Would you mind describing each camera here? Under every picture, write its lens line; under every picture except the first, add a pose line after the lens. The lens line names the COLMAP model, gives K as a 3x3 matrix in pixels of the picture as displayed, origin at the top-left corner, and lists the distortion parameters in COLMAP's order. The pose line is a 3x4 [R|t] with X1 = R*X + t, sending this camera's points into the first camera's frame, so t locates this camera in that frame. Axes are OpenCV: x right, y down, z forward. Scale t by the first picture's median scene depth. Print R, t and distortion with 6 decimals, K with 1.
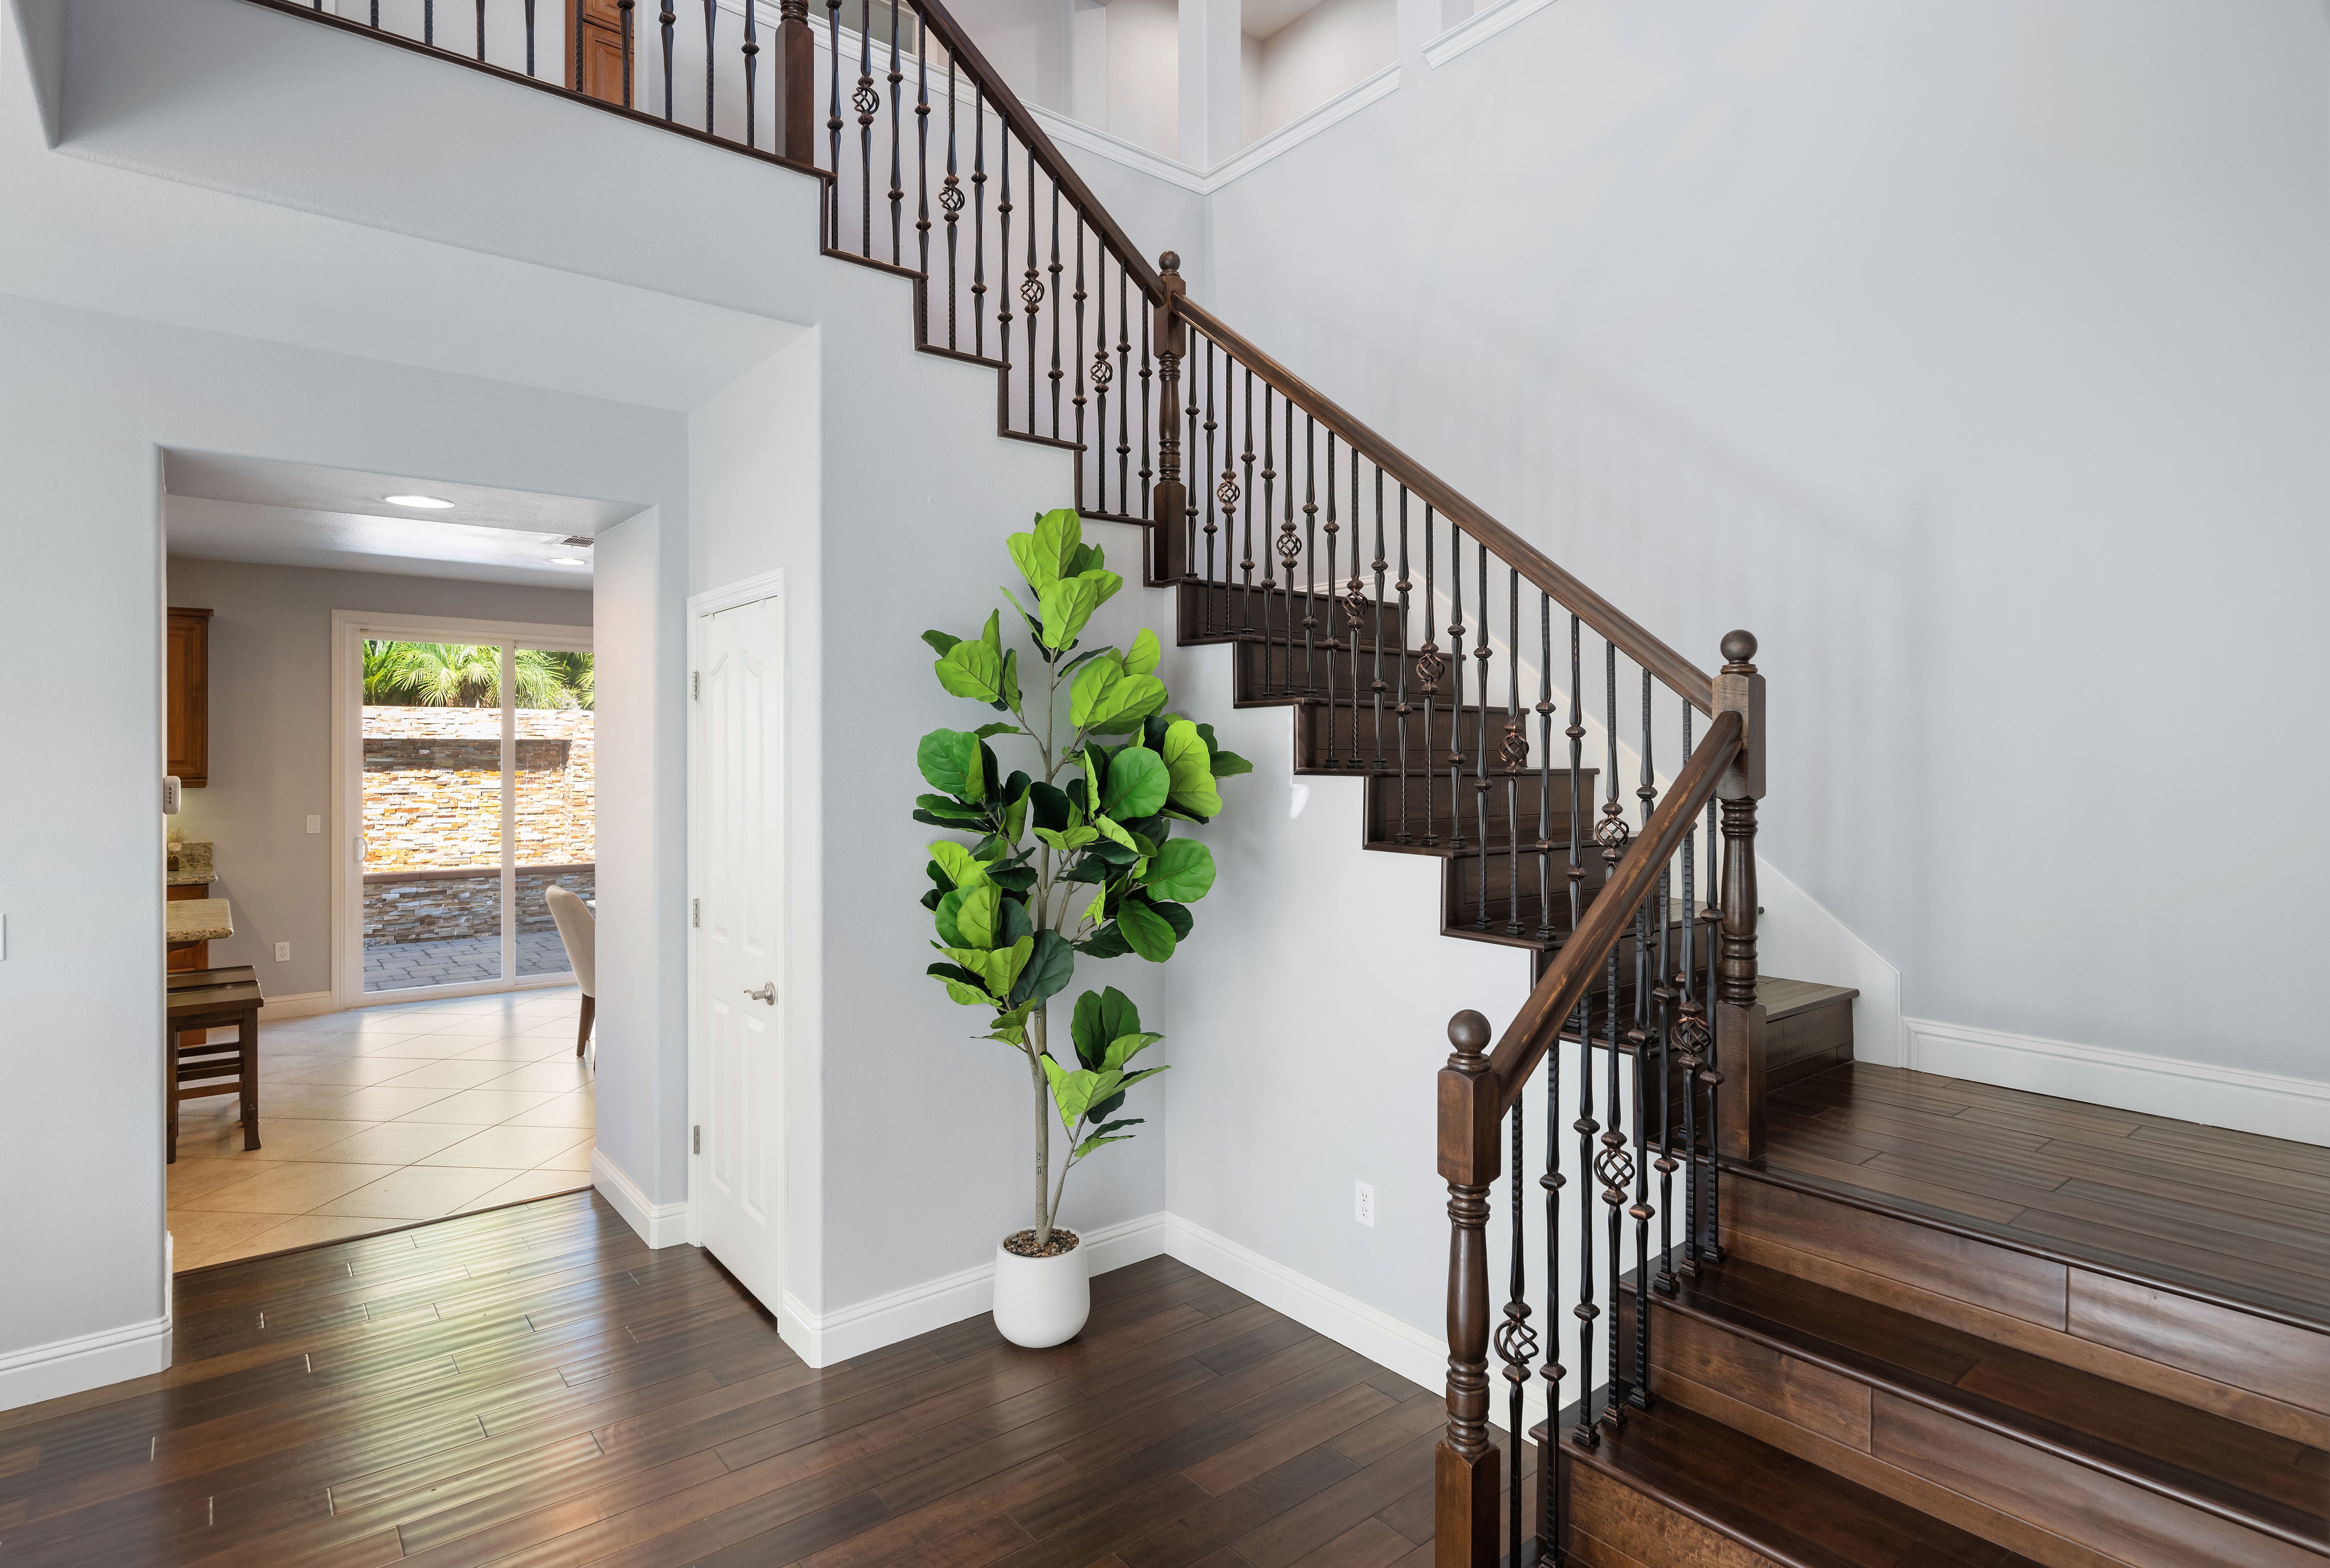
lens RADIAL K [[1189.9, 0, 1183.6], [0, 1189.9, 760.2], [0, 0, 1]] dist [0.007199, 0.000092]
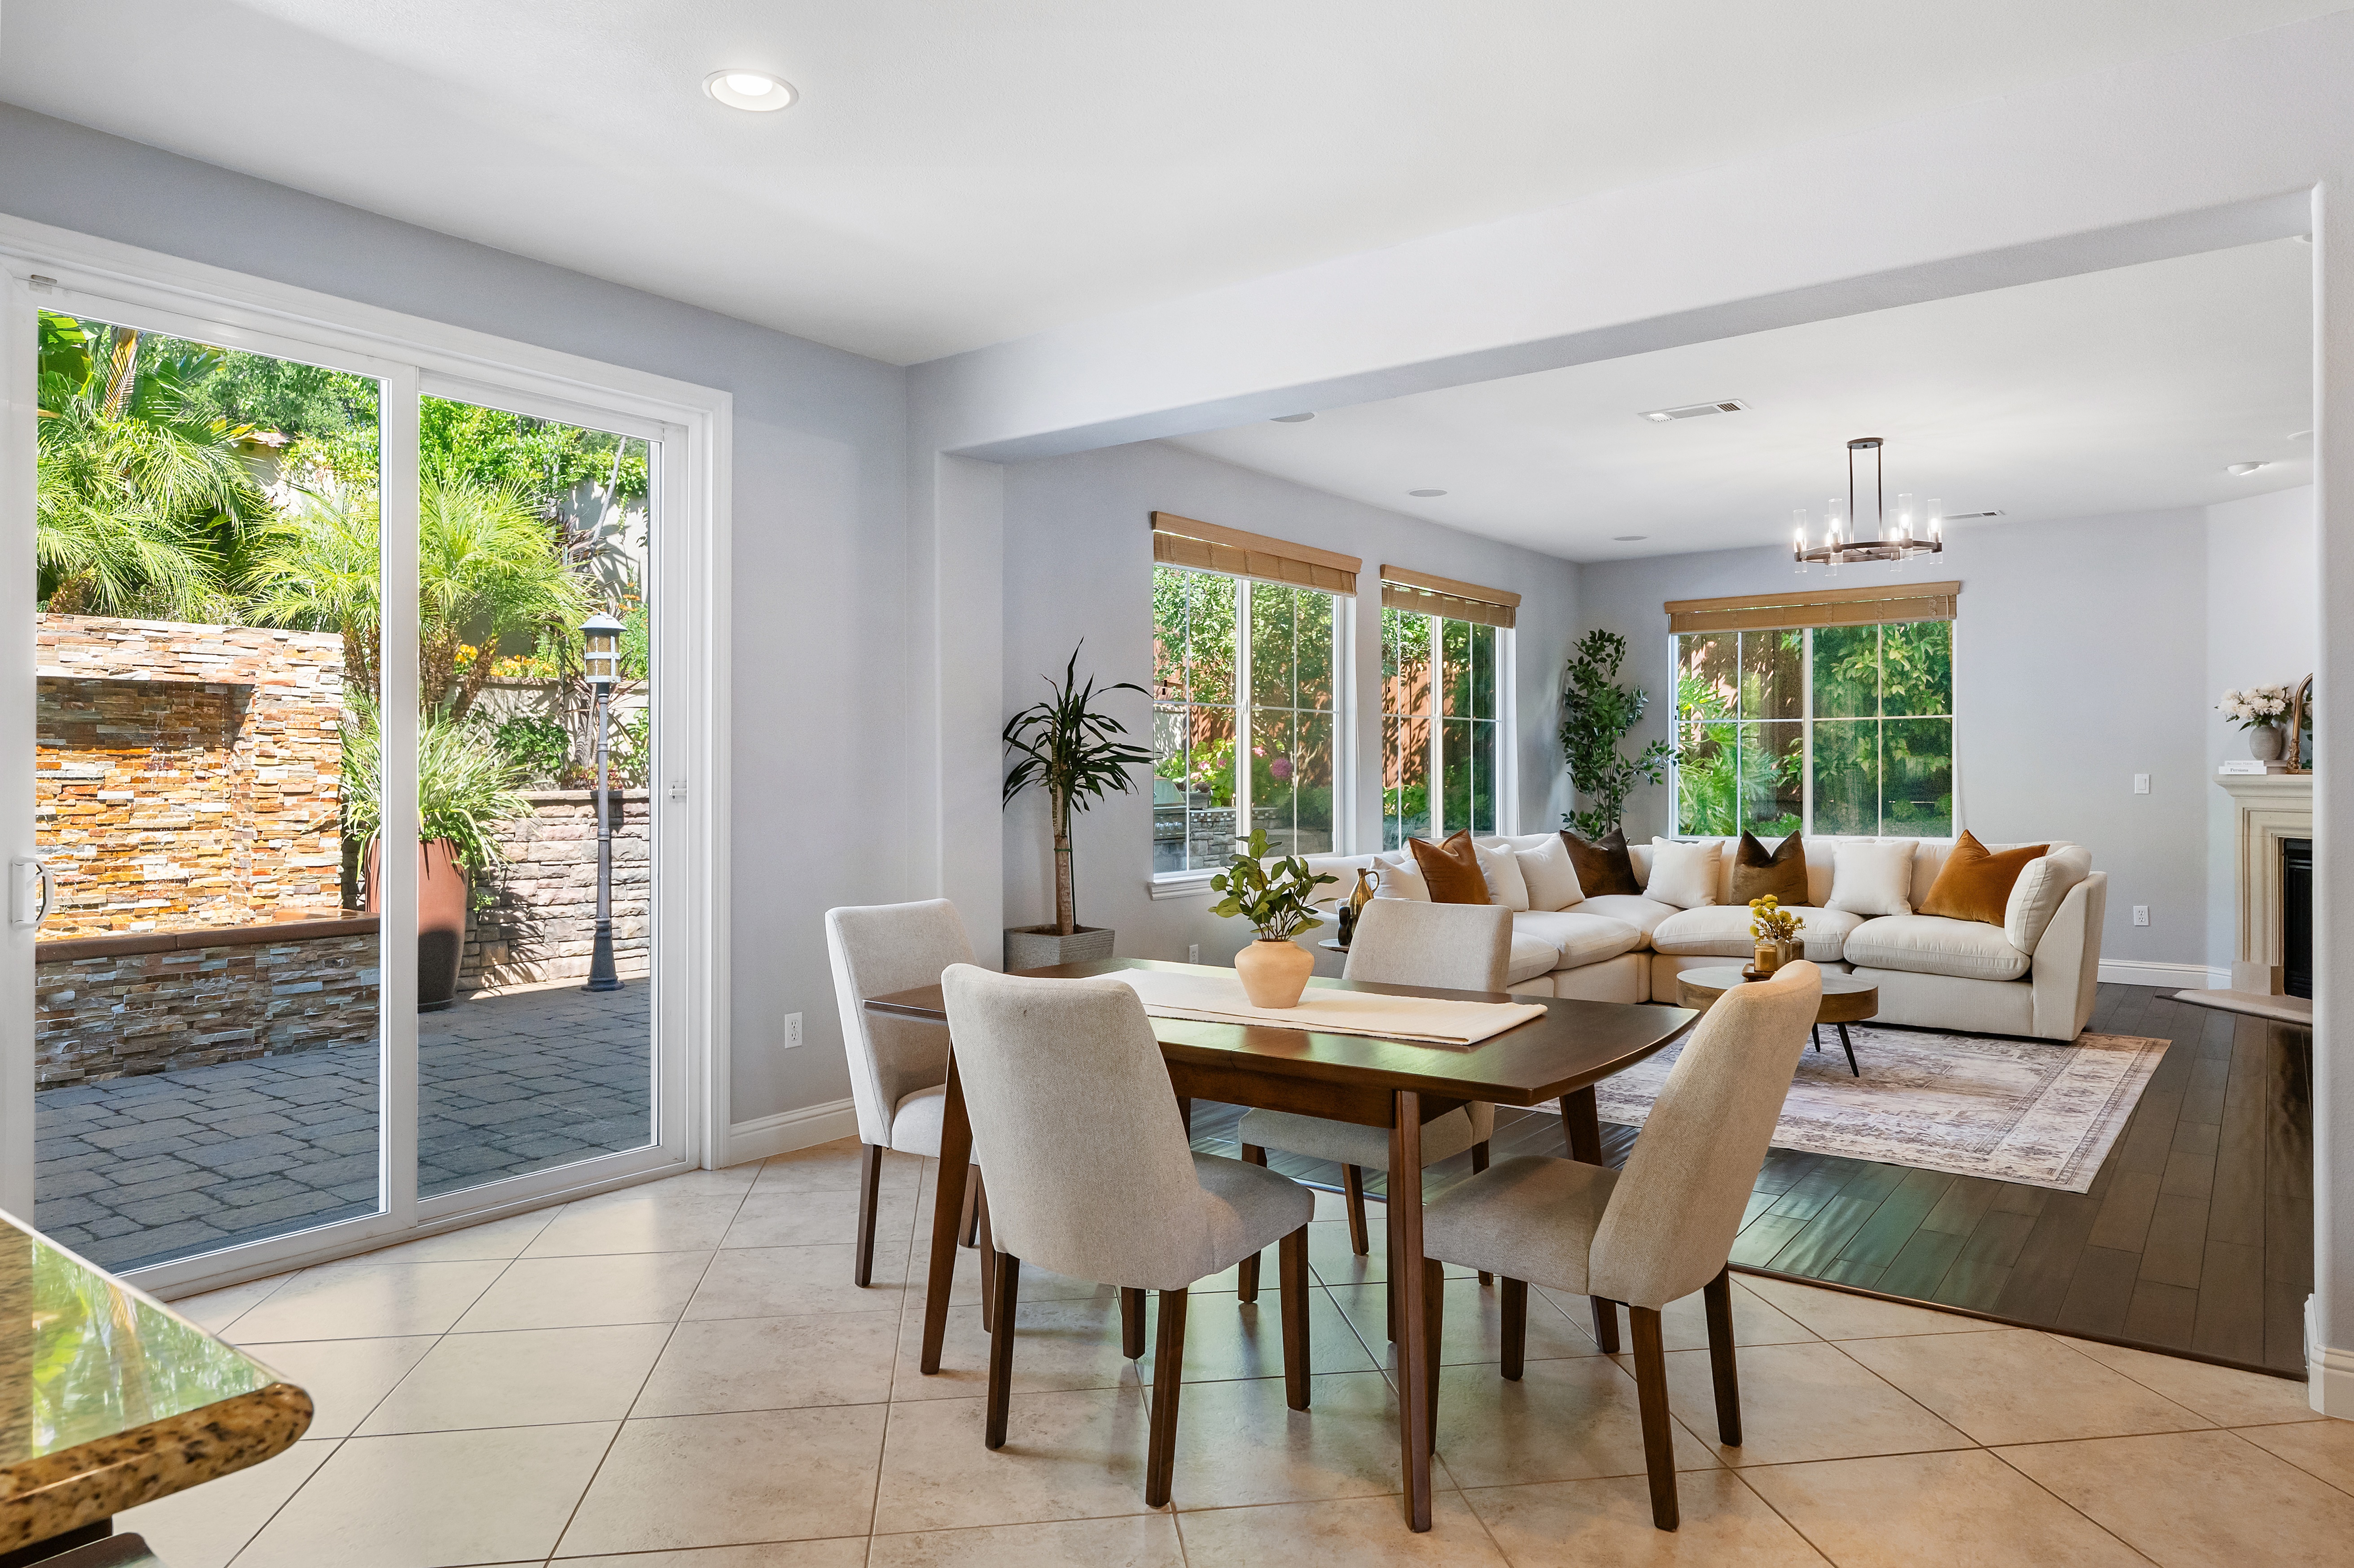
lens RADIAL K [[1453.9, 0, 1191.8], [0, 1453.9, 772.6], [0, 0, 1]] dist [0.002566, 0.001505]
pose [[0.970135, -0.005603, 0.242502, -0.291652], [0.006127, 0.999980, -0.001405, 0.026111], [-0.242490, 0.002849, 0.970150, 0.309708]]
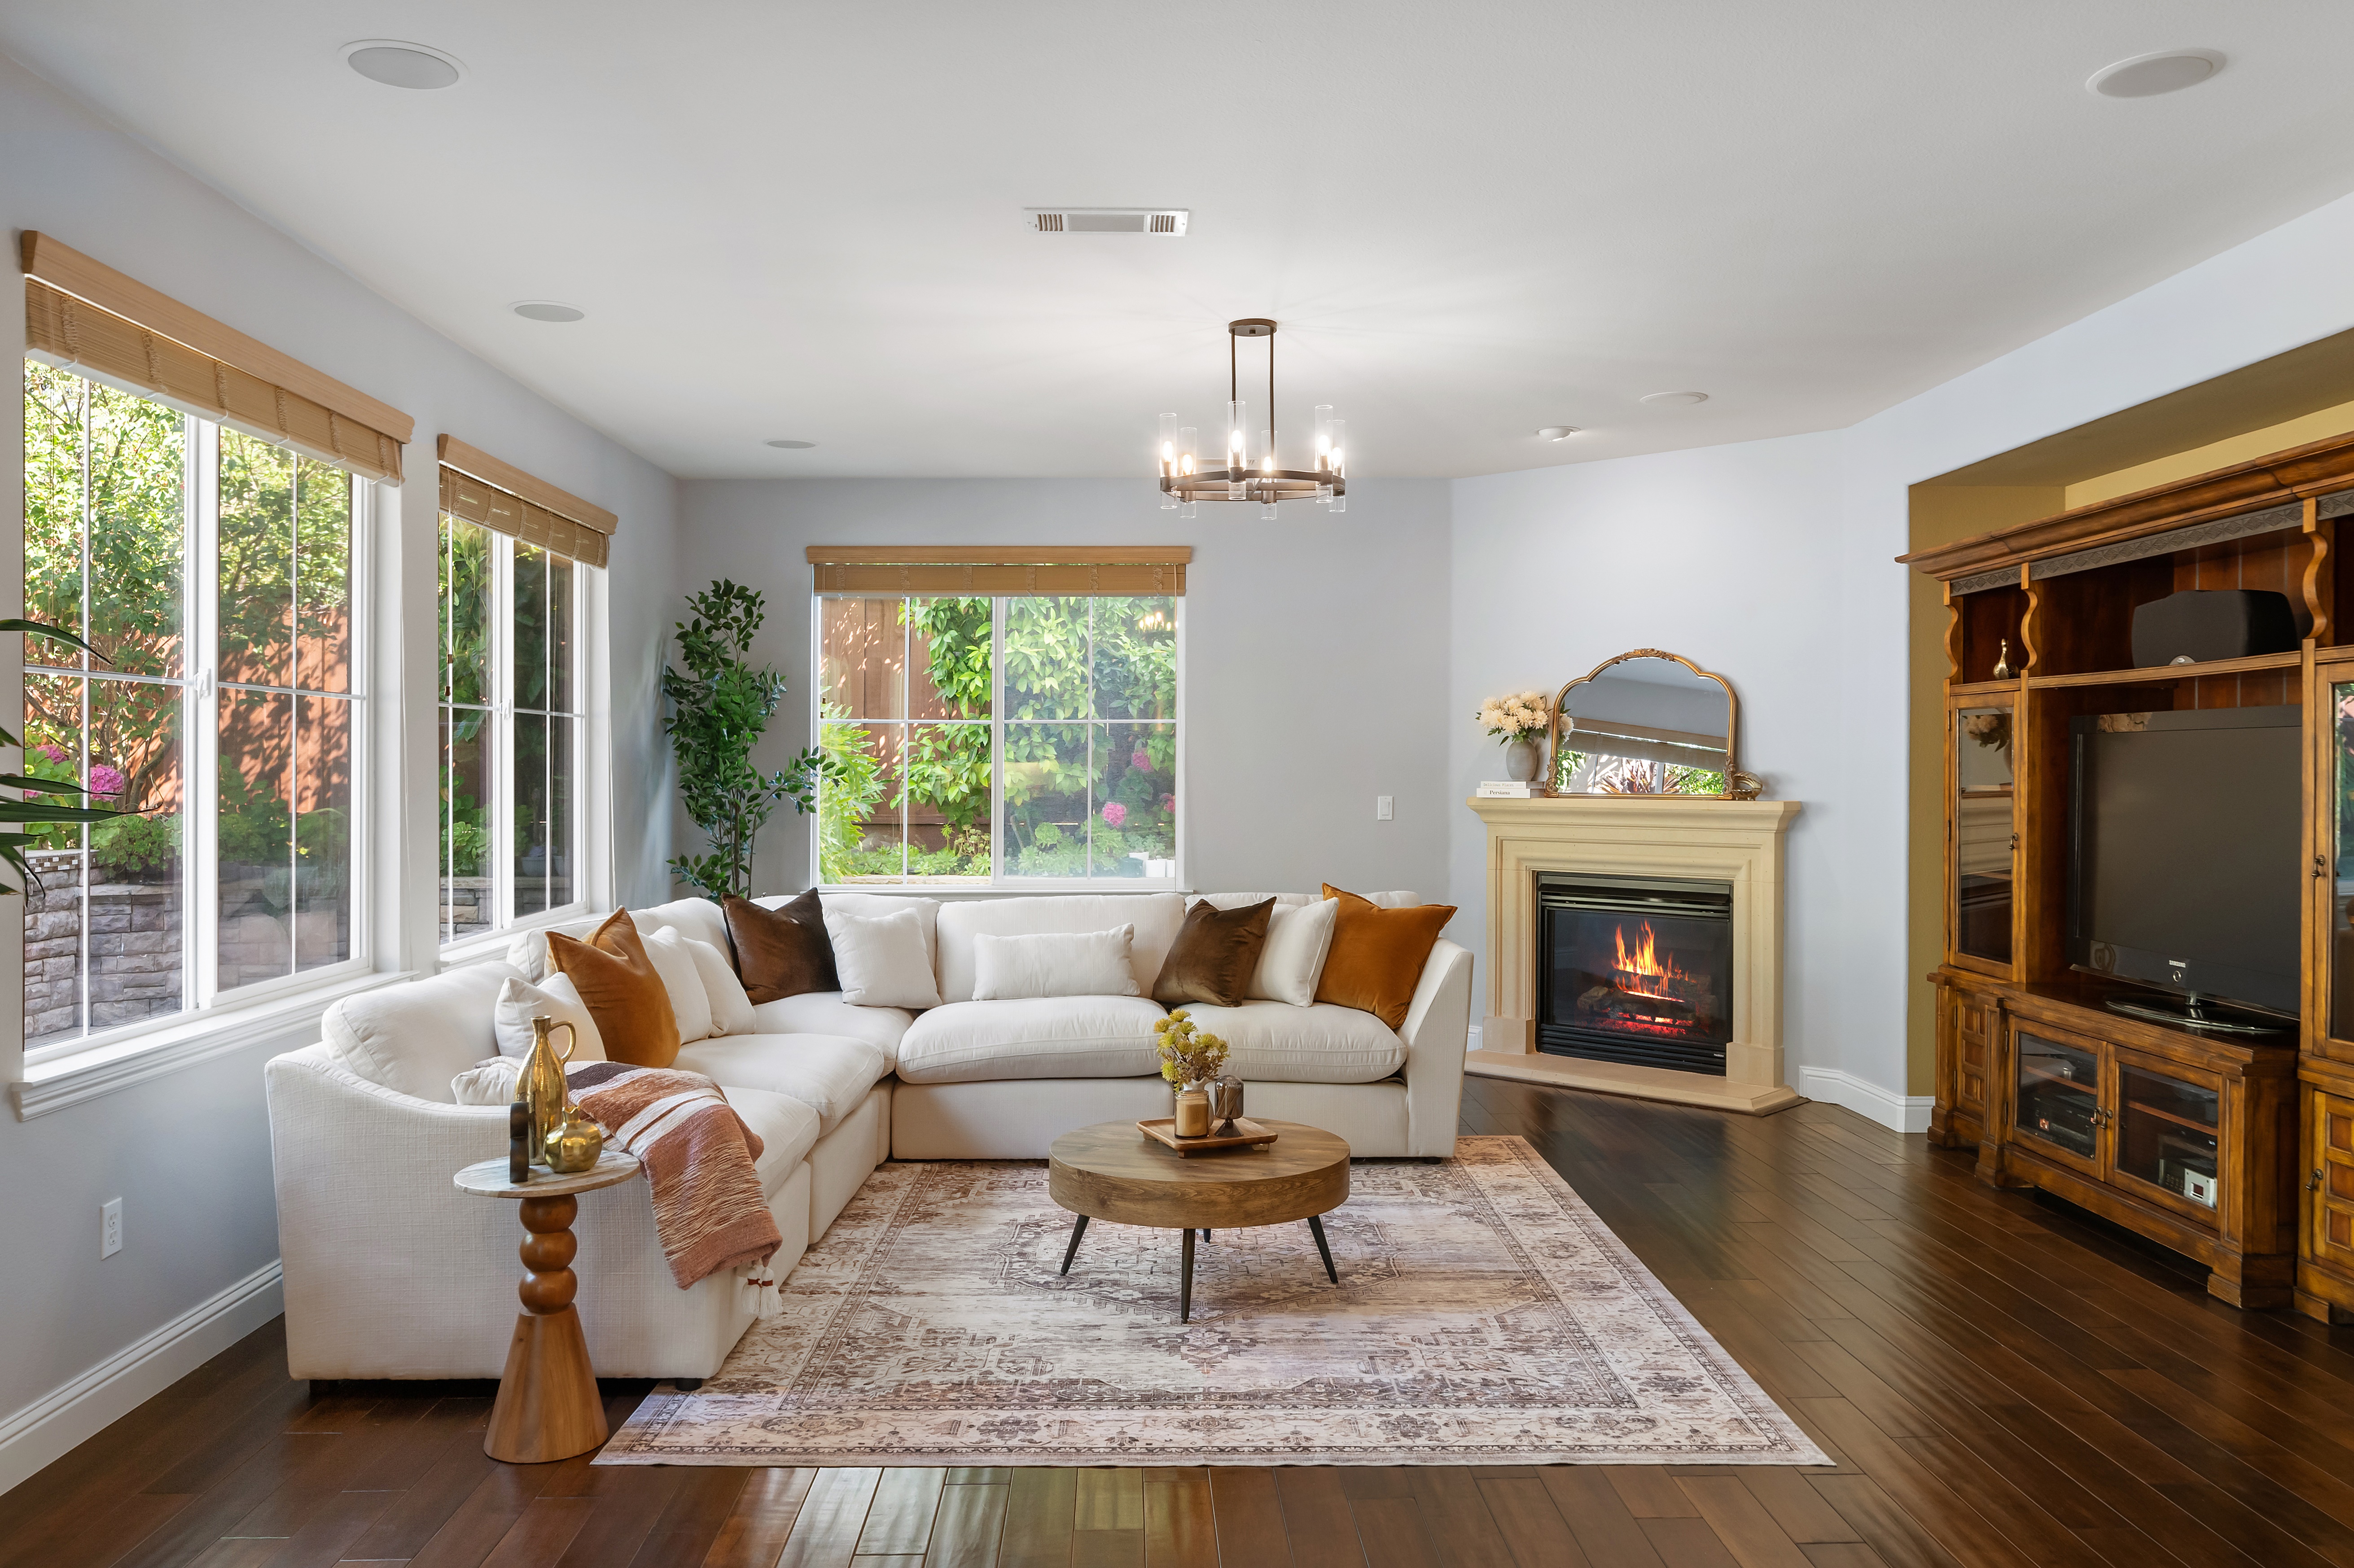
lens RADIAL K [[1756.2, 0, 1160.2], [0, 1756.2, 761.2], [0, 0, 1]] dist [-0.012906, 0.010462]
pose [[0.618155, -0.001270, 0.786055, -0.283414], [0.005328, 0.999982, -0.002575, 0.015598], [-0.786038, 0.005780, 0.618151, 0.526165]]
